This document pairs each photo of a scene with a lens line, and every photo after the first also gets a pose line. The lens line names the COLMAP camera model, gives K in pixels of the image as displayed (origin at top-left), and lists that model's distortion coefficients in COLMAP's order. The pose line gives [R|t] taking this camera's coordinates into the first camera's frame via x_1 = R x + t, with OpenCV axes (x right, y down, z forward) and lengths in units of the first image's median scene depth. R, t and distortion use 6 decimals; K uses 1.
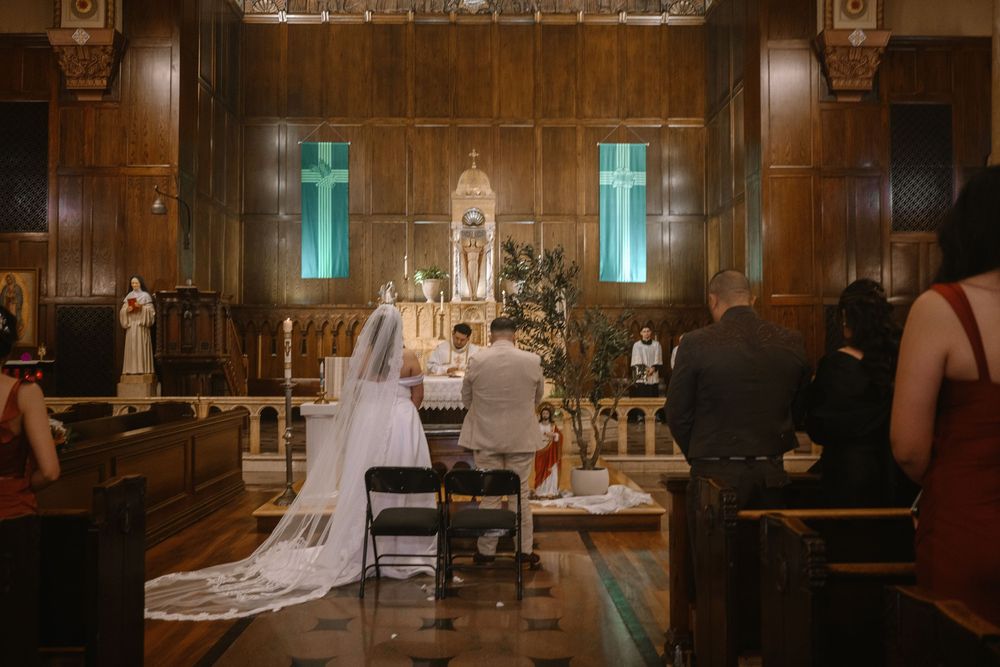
lens RADIAL K [[823.1, 0, 496.8], [0, 823.1, 317.3], [0, 0, 1]] dist [0.009942, -0.008709]
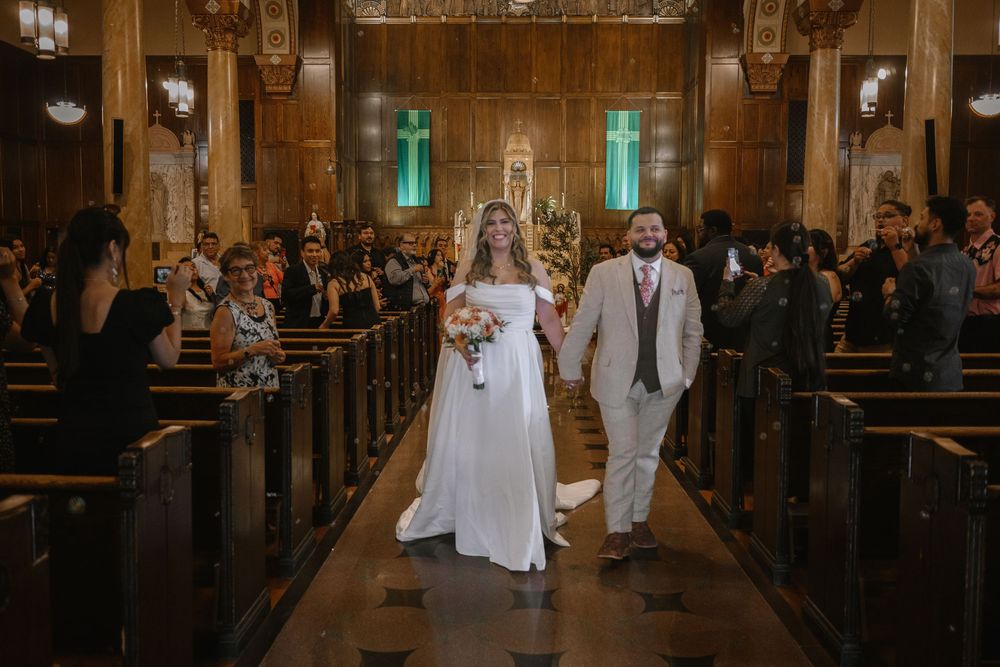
lens RADIAL K [[823.1, 0, 491.6], [0, 823.1, 328.2], [0, 0, 1]] dist [0.009942, -0.008709]
pose [[0.999157, 0.007324, -0.040386, -0.013698], [-0.001970, 0.991373, 0.131058, -0.025914], [0.040998, -0.130868, 0.990552, -0.469906]]
